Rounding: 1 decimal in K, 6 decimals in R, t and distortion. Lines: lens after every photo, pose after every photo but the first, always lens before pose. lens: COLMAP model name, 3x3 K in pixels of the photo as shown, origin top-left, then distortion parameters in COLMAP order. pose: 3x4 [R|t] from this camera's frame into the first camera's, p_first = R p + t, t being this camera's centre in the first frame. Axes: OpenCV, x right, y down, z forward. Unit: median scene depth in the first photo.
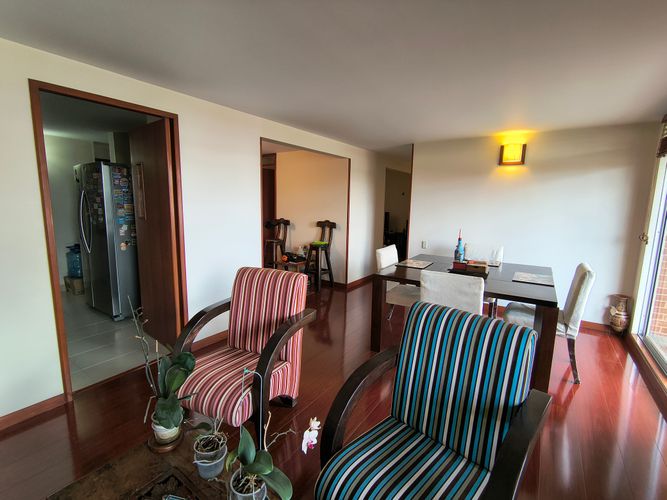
lens RADIAL K [[309.4, 0, 330.1], [0, 309.4, 247.9], [0, 0, 1]] dist [-0.008666, 0.000575]
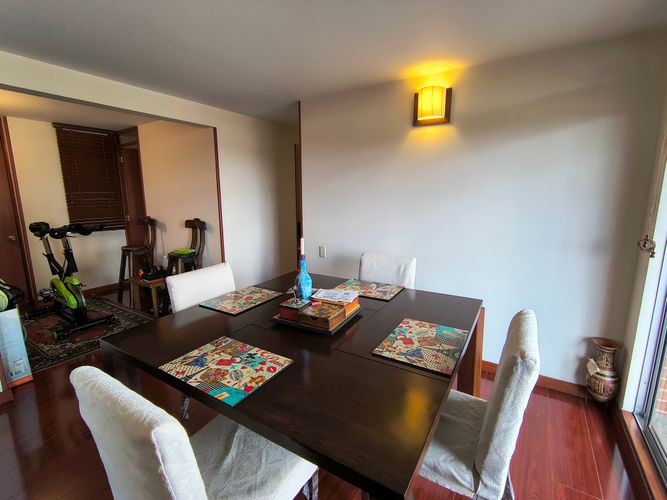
lens RADIAL K [[309.4, 0, 330.3], [0, 309.4, 248.8], [0, 0, 1]] dist [-0.008666, 0.000575]
pose [[0.999203, -0.027510, 0.028913, 0.368346], [0.026603, 0.999156, 0.031293, -0.046713], [-0.029749, -0.030499, 0.999092, 0.389269]]
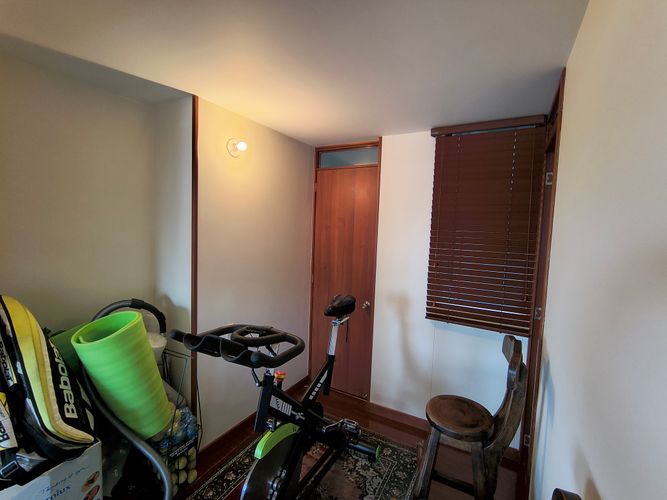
lens RADIAL K [[309.4, 0, 332.1], [0, 309.4, 249.8], [0, 0, 1]] dist [-0.008666, 0.000575]
pose [[0.094456, 0.064566, -0.993433, 0.074958], [-0.173834, 0.983633, 0.047400, -0.222104], [0.980235, 0.168216, 0.104134, 1.224261]]
